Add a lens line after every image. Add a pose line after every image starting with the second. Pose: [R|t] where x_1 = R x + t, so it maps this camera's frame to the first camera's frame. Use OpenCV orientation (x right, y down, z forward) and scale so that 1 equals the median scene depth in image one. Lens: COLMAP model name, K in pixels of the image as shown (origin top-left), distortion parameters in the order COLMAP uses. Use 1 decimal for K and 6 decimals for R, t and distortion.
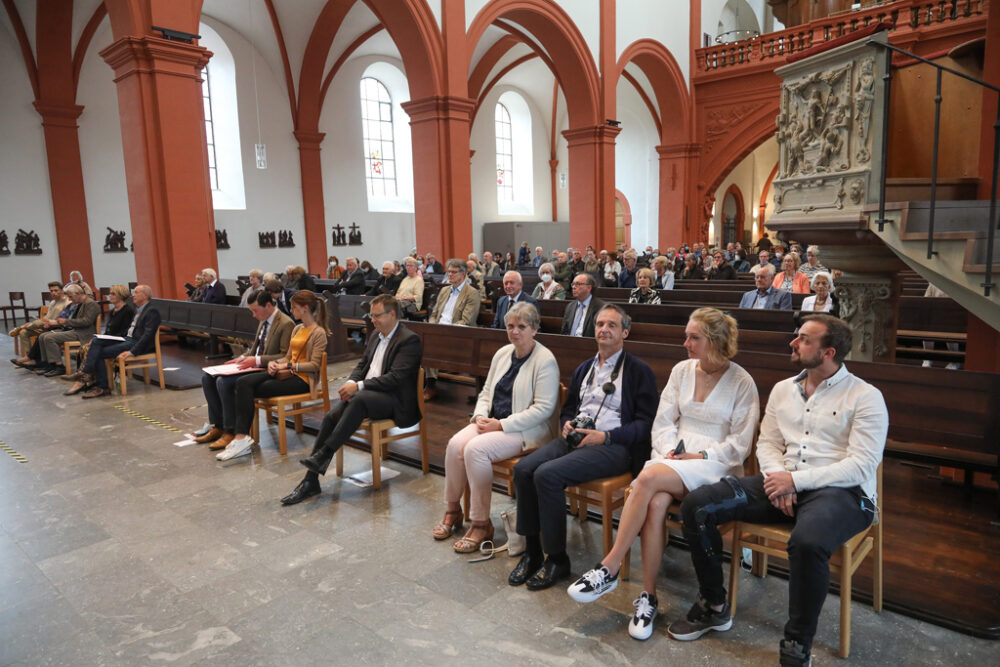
lens RADIAL K [[698.5, 0, 493.1], [0, 698.5, 335.1], [0, 0, 1]] dist [-0.003364, 0.000346]
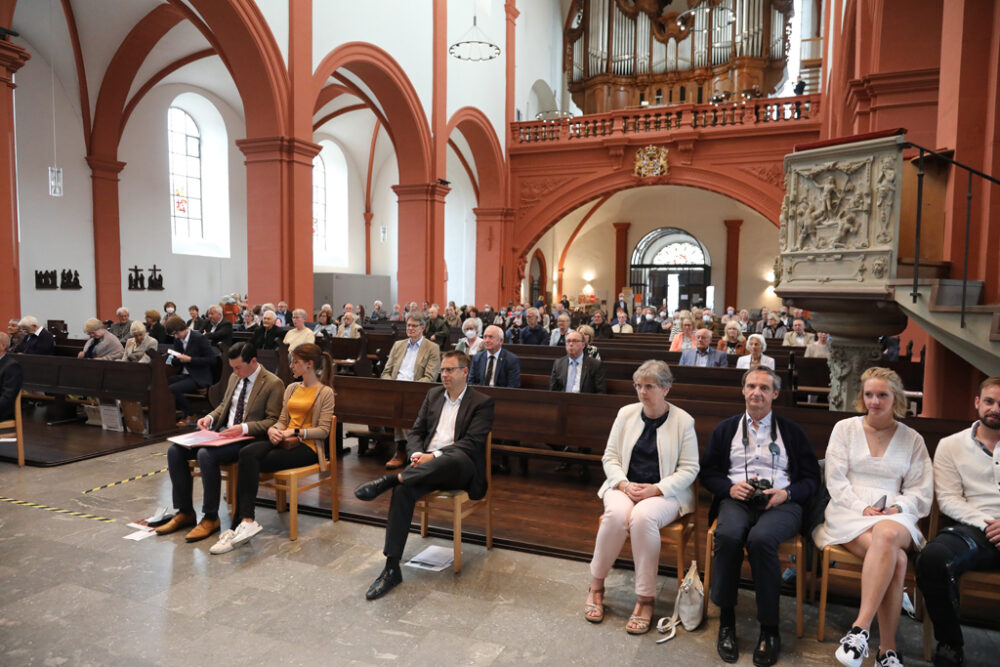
lens RADIAL K [[698.5, 0, 496.7], [0, 698.5, 332.8], [0, 0, 1]] dist [-0.003364, 0.000346]
pose [[0.937774, 0.021628, 0.346573, -0.275784], [0.006464, 0.996798, -0.079696, -0.005905], [-0.347187, 0.076977, 0.934631, 0.088426]]
